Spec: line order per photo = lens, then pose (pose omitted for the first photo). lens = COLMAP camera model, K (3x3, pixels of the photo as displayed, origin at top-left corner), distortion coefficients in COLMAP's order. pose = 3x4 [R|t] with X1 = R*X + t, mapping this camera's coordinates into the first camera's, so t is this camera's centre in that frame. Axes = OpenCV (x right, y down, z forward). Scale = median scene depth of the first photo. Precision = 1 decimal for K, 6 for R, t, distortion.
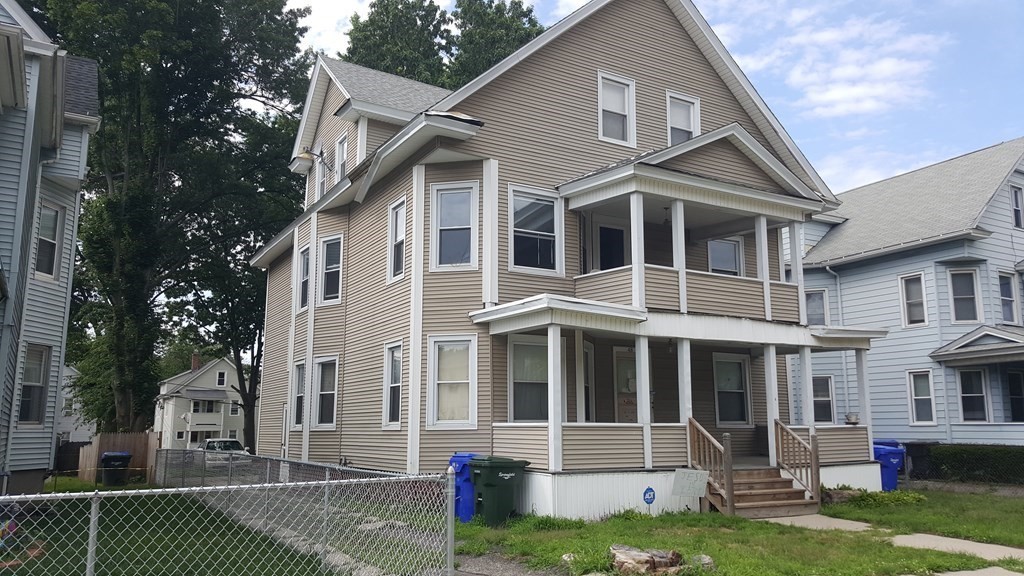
lens RADIAL K [[758.5, 0, 508.7], [0, 758.5, 280.7], [0, 0, 1]] dist [0.075728, -0.088214]
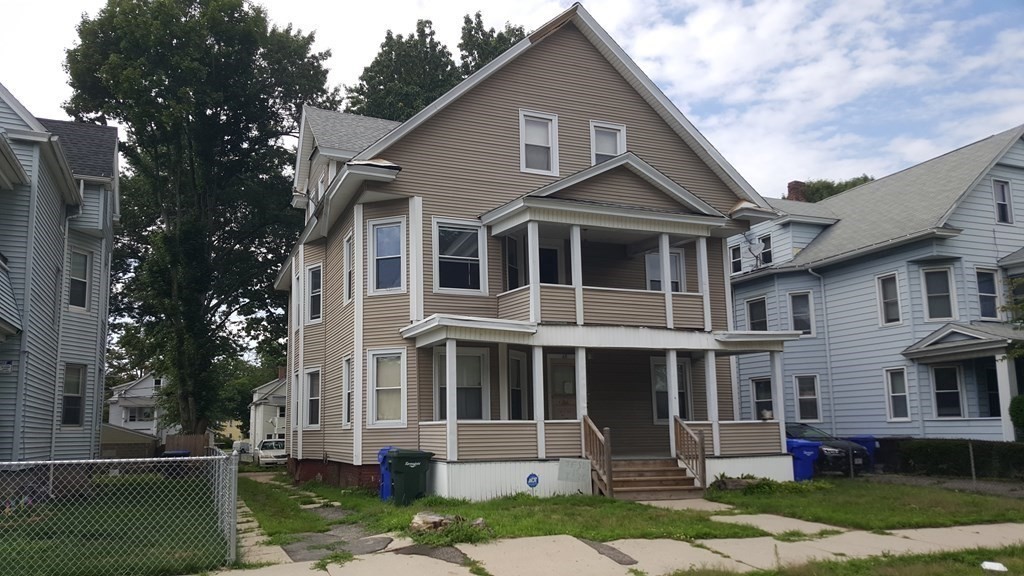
lens RADIAL K [[758.5, 0, 489.9], [0, 758.5, 315.5], [0, 0, 1]] dist [0.075728, -0.088214]
pose [[0.987513, -0.031924, -0.154272, 0.242795], [0.037923, 0.998628, 0.036102, -0.015022], [0.152908, -0.041501, 0.987369, -0.124896]]
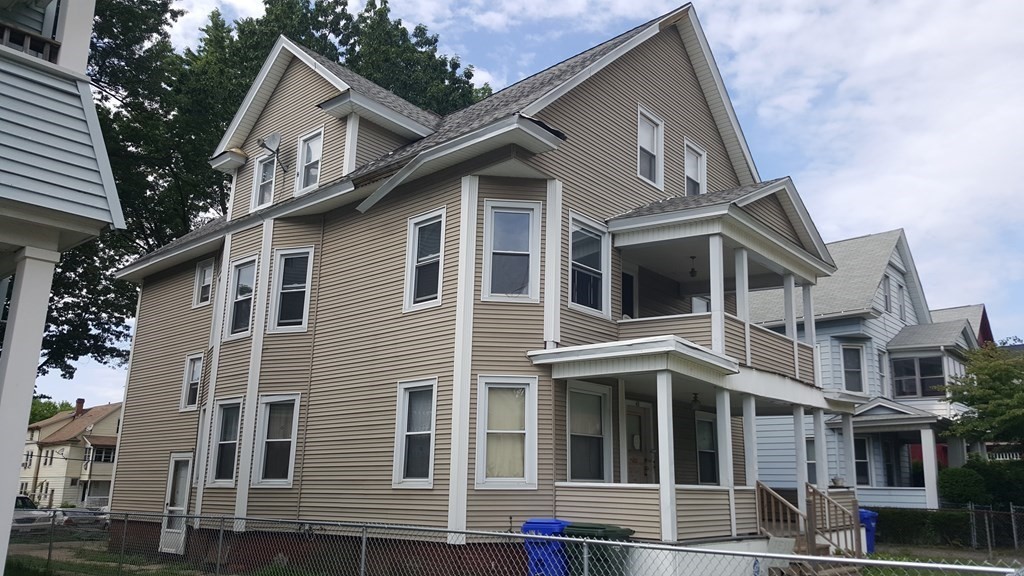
lens RADIAL K [[758.5, 0, 509.9], [0, 758.5, 292.0], [0, 0, 1]] dist [0.075728, -0.088214]
pose [[0.946672, 0.092462, 0.308646, -0.311599], [-0.074934, 0.994854, -0.068193, 0.031747], [-0.313363, 0.041429, 0.948729, 0.170374]]
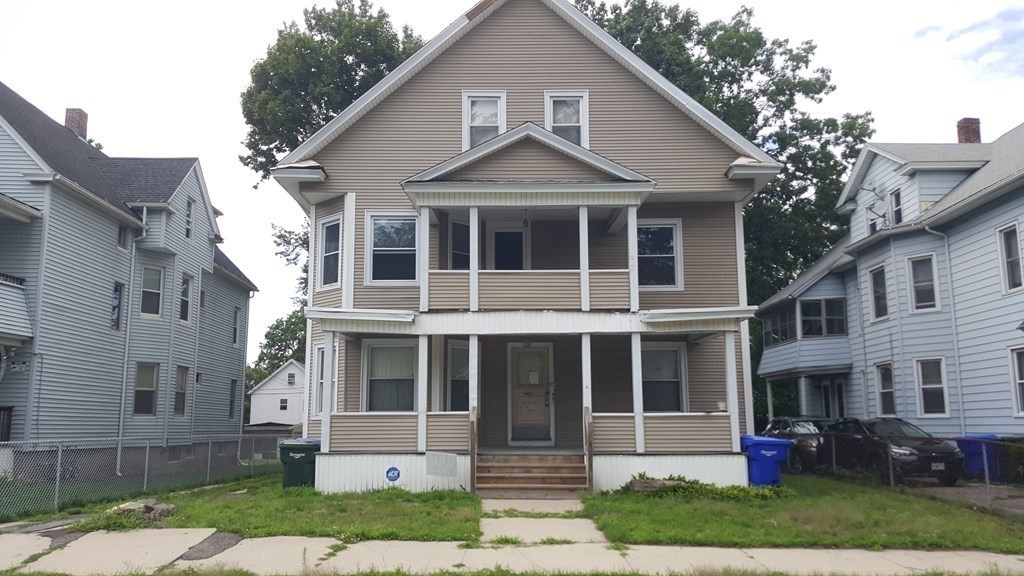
lens RADIAL K [[758.5, 0, 509.9], [0, 758.5, 310.6], [0, 0, 1]] dist [0.075728, -0.088214]
pose [[0.856534, -0.074455, -0.510692, 0.731605], [0.095318, 0.995337, 0.014755, 0.027382], [0.507212, -0.061316, 0.859637, 0.090656]]
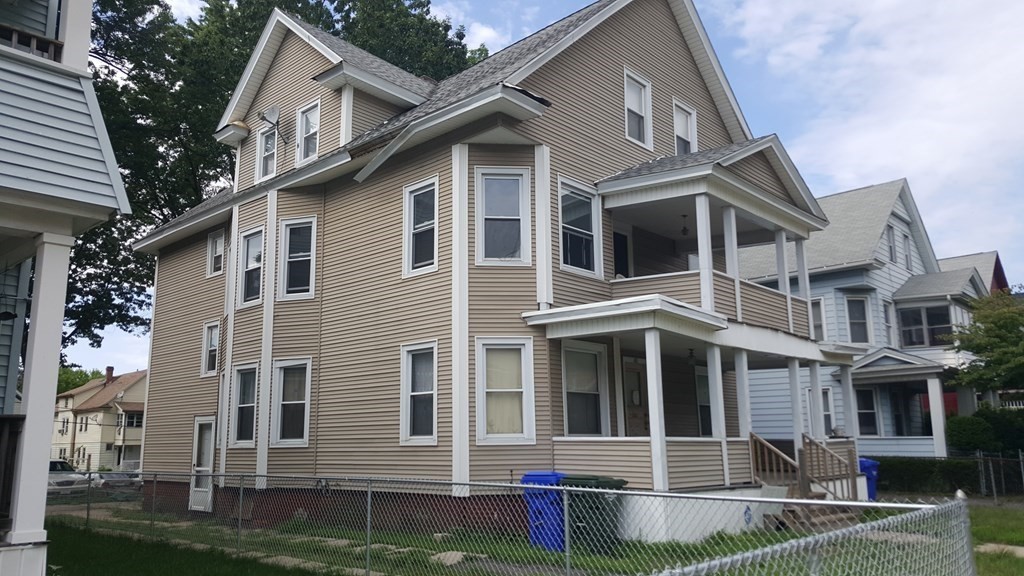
lens RADIAL K [[758.5, 0, 496.6], [0, 758.5, 299.6], [0, 0, 1]] dist [0.075728, -0.088214]
pose [[0.959255, 0.048365, 0.278370, -0.299305], [-0.049529, 0.998769, -0.002855, 0.027021], [-0.278166, -0.011048, 0.960470, 0.138173]]
